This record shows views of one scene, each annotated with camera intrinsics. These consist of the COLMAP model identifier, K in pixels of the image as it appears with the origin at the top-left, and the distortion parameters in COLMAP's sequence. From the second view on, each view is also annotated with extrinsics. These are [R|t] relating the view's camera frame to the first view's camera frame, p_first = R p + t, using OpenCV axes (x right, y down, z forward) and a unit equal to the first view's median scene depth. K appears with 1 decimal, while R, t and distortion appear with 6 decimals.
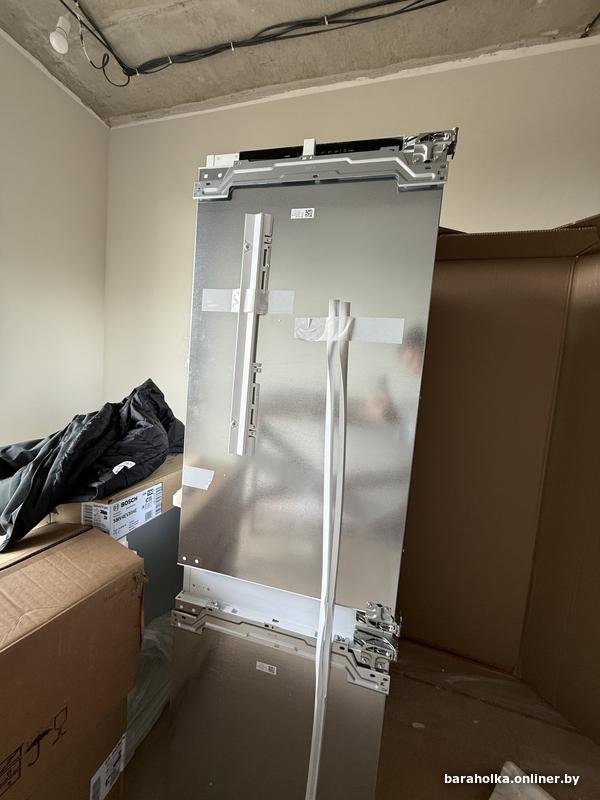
lens RADIAL K [[316.7, 0, 300.0], [0, 316.7, 400.0], [0, 0, 1]] dist [-0.002140, -0.000792]
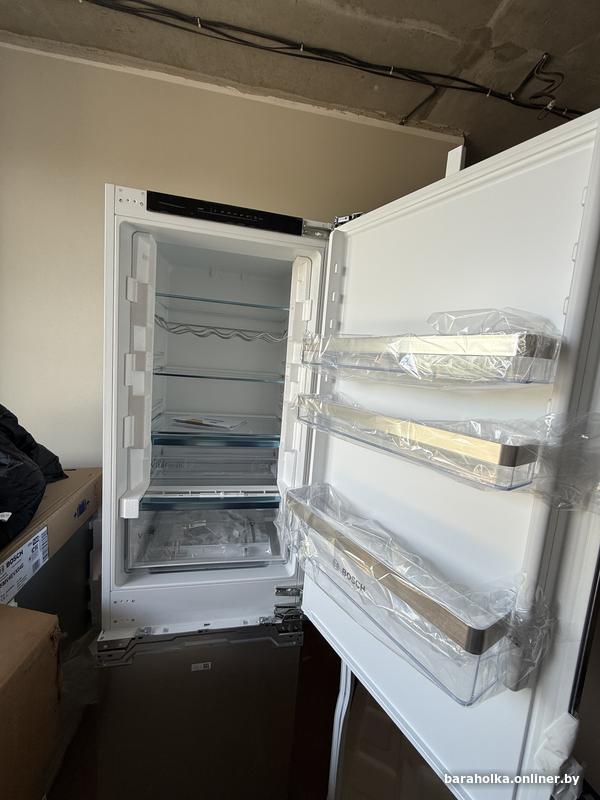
lens RADIAL K [[316.7, 0, 300.0], [0, 316.7, 400.0], [0, 0, 1]] dist [-0.002140, -0.000792]
pose [[0.896332, -0.065364, 0.438540, -0.173077], [0.032114, 0.996047, 0.082822, -0.148189], [-0.442220, -0.060153, 0.894887, -0.092066]]
